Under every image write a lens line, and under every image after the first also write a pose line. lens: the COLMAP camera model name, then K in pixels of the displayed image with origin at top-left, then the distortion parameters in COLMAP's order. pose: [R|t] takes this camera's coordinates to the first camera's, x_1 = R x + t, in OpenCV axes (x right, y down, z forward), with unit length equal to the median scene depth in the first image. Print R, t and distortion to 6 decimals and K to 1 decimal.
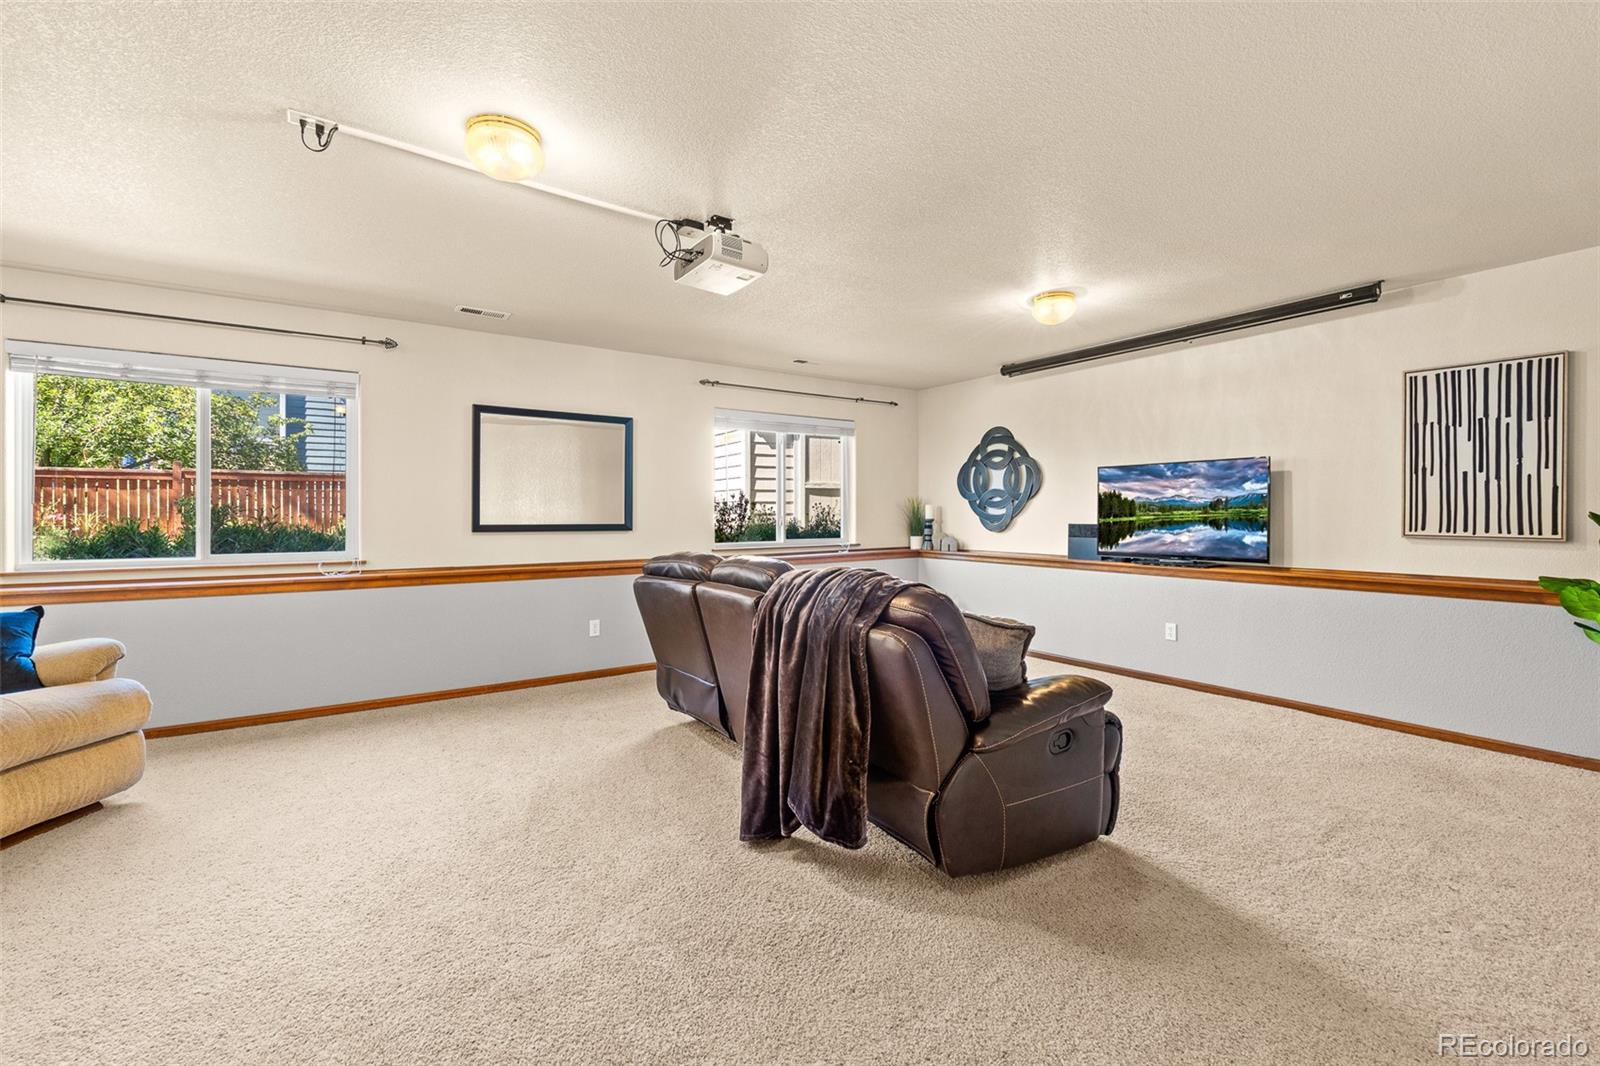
lens RADIAL K [[667.1, 0, 800.0], [0, 667.1, 533.0], [0, 0, 1]] dist [-0.001577, -0.000109]
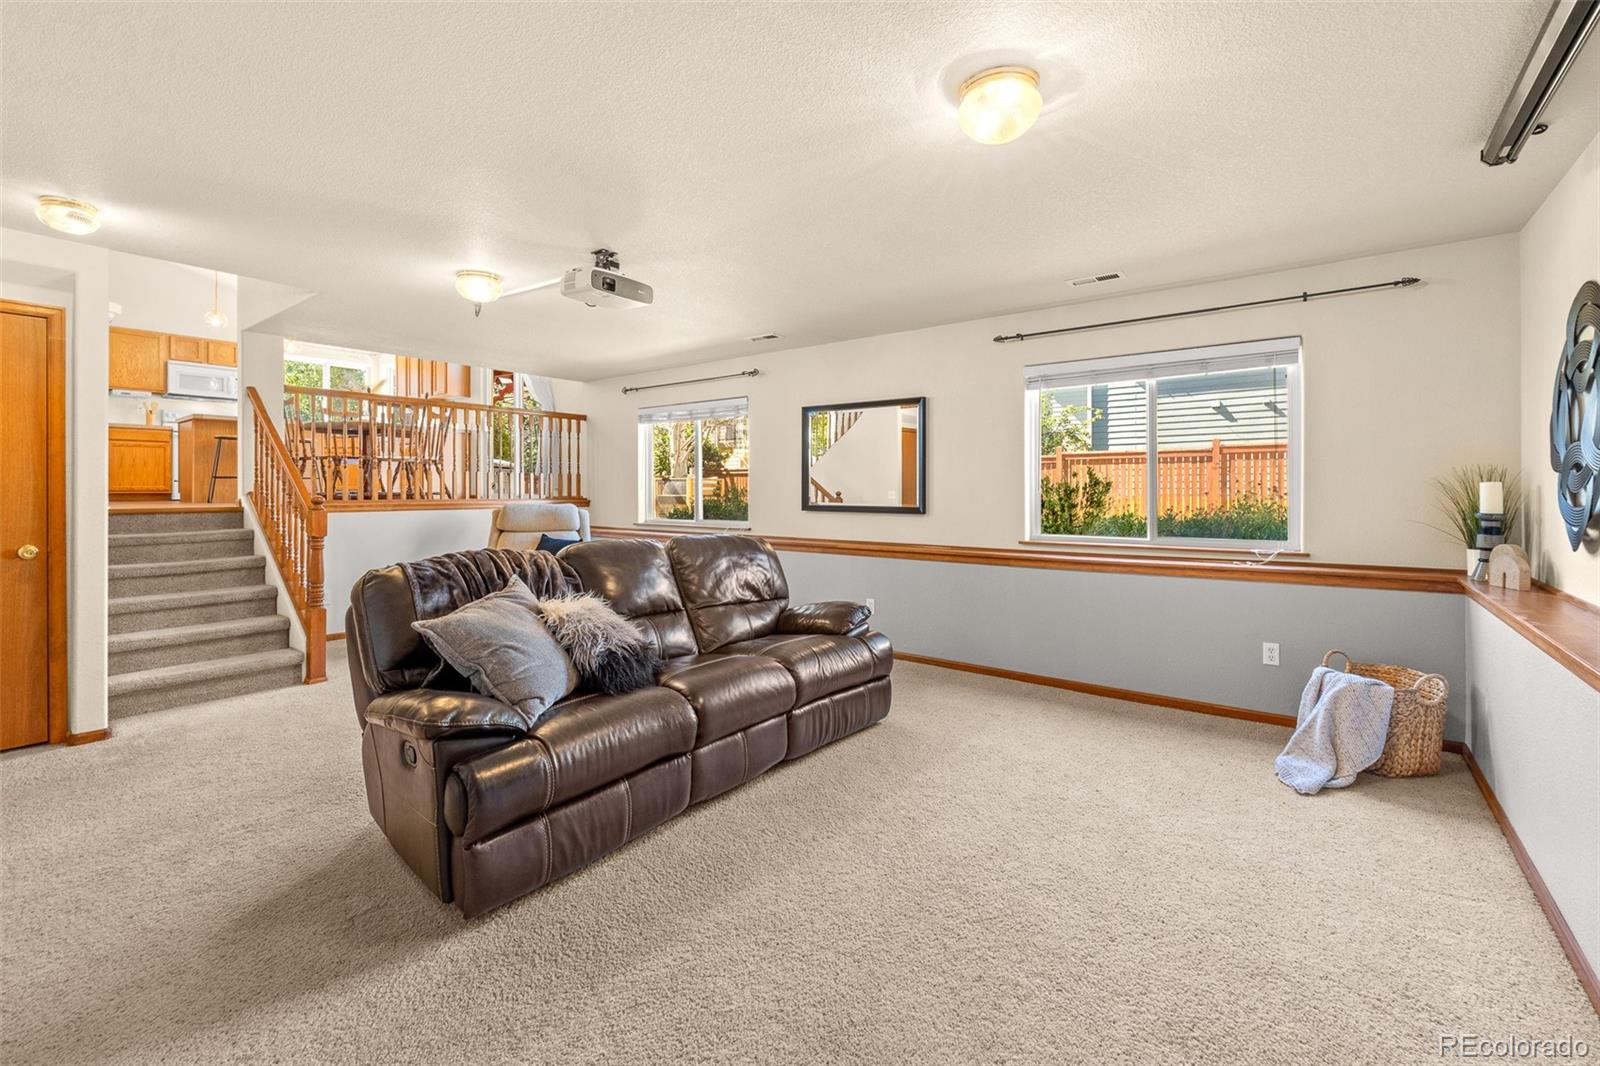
lens RADIAL K [[692.7, 0, 792.5], [0, 692.7, 491.5], [0, 0, 1]] dist [-0.003044, -0.000121]
pose [[0.315721, 0.010484, -0.948794, 0.697012], [-0.017968, 0.999826, 0.005069, -0.040731], [0.948682, 0.015447, 0.315855, 0.558078]]
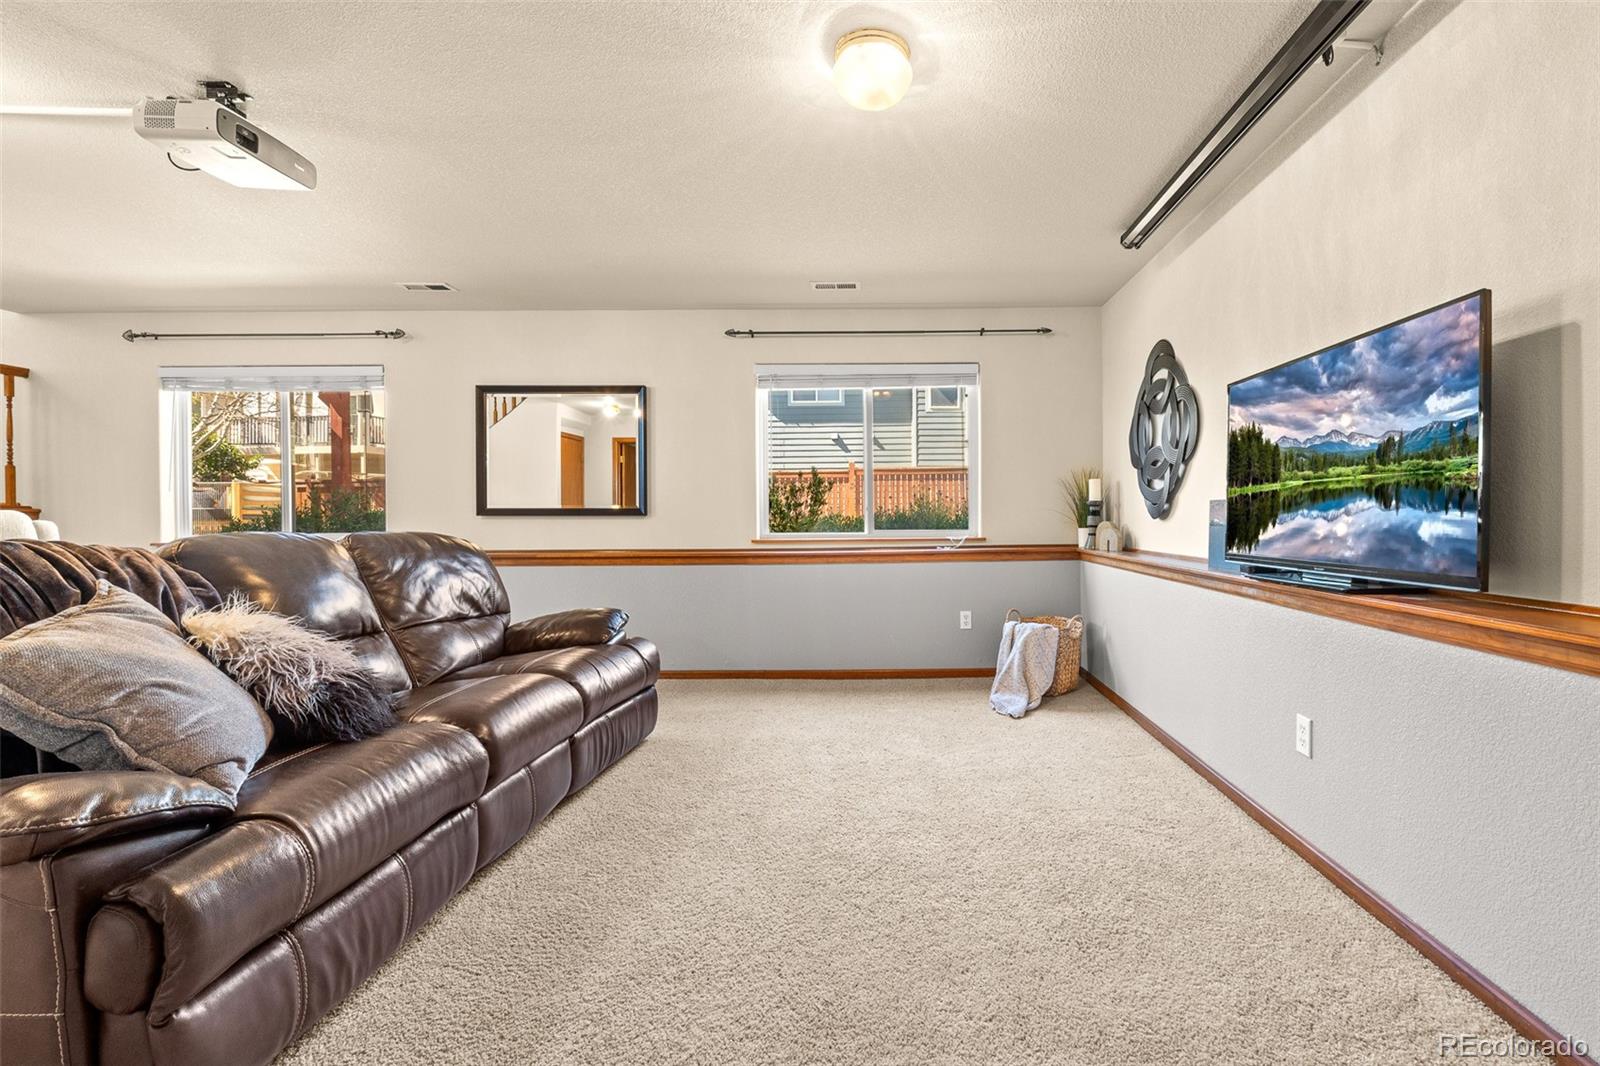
lens RADIAL K [[715.0, 0, 892.2], [0, 715.0, 526.7], [0, 0, 1]] dist [-0.004036, -0.000814]
pose [[0.838127, 0.007858, -0.545419, 0.578513], [-0.009024, 0.999959, 0.000540, 0.009244], [0.545401, 0.004469, 0.838163, 0.435511]]
